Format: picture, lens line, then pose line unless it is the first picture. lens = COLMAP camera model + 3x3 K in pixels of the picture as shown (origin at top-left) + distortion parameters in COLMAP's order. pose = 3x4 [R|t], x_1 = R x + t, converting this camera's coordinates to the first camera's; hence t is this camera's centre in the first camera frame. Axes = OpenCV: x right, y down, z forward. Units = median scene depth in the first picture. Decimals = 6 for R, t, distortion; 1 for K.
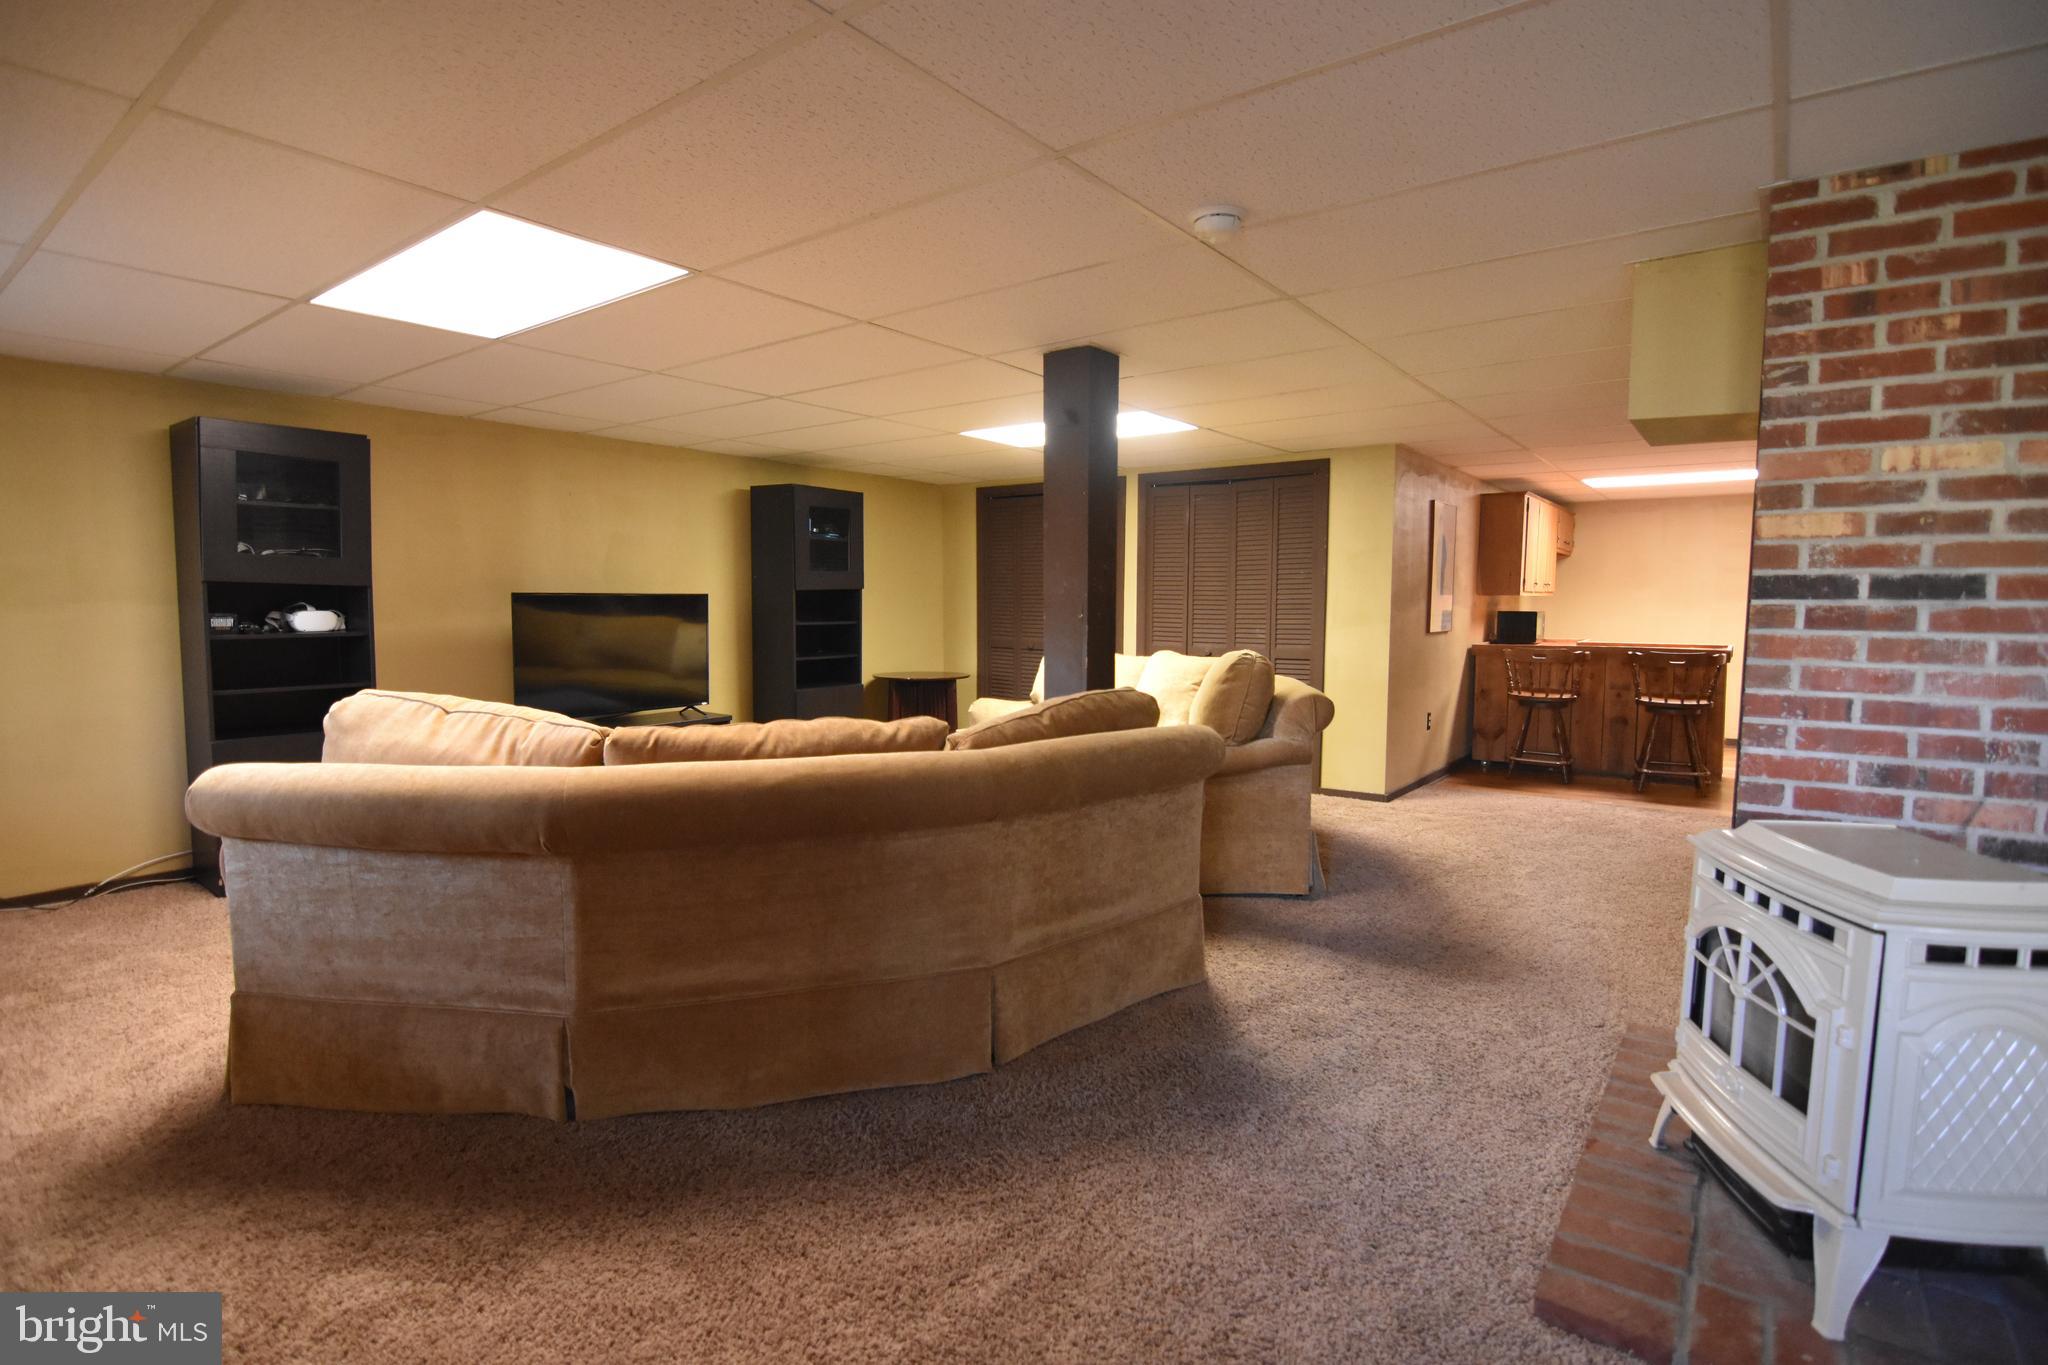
lens RADIAL K [[993.1, 0, 1020.8], [0, 993.1, 683.6], [0, 0, 1]] dist [-0.007658, -0.008022]
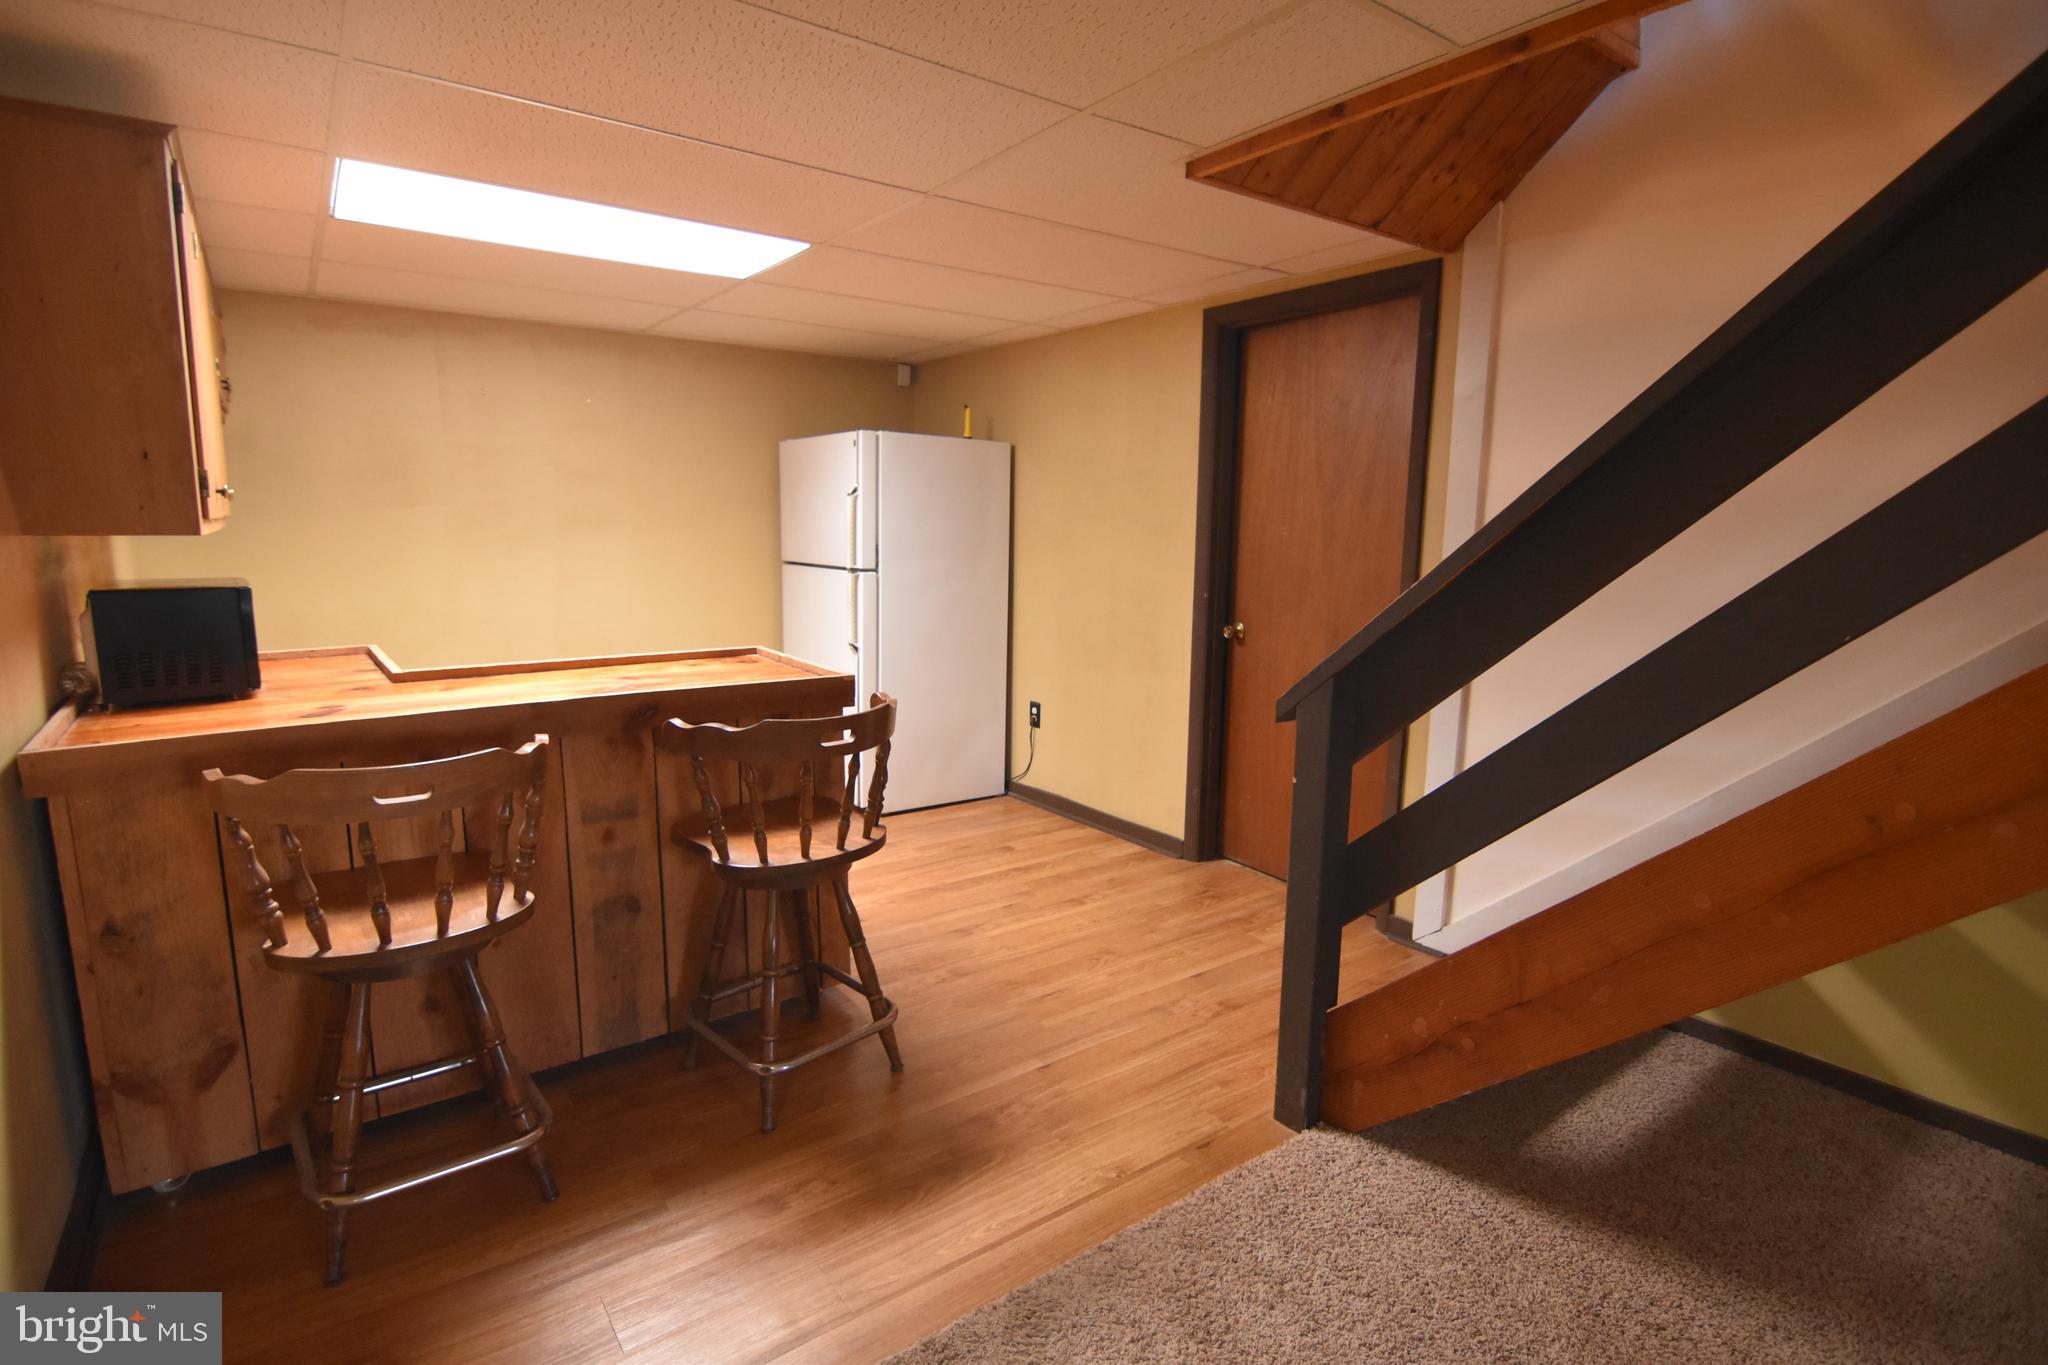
lens RADIAL K [[1007.0, 0, 1023.7], [0, 1007.0, 685.4], [0, 0, 1]] dist [-0.008313, -0.001081]
pose [[0.291453, -0.154993, 0.943945, 0.327833], [0.070474, 0.987584, 0.140399, -0.075859], [-0.953986, 0.025604, 0.298757, 0.754249]]
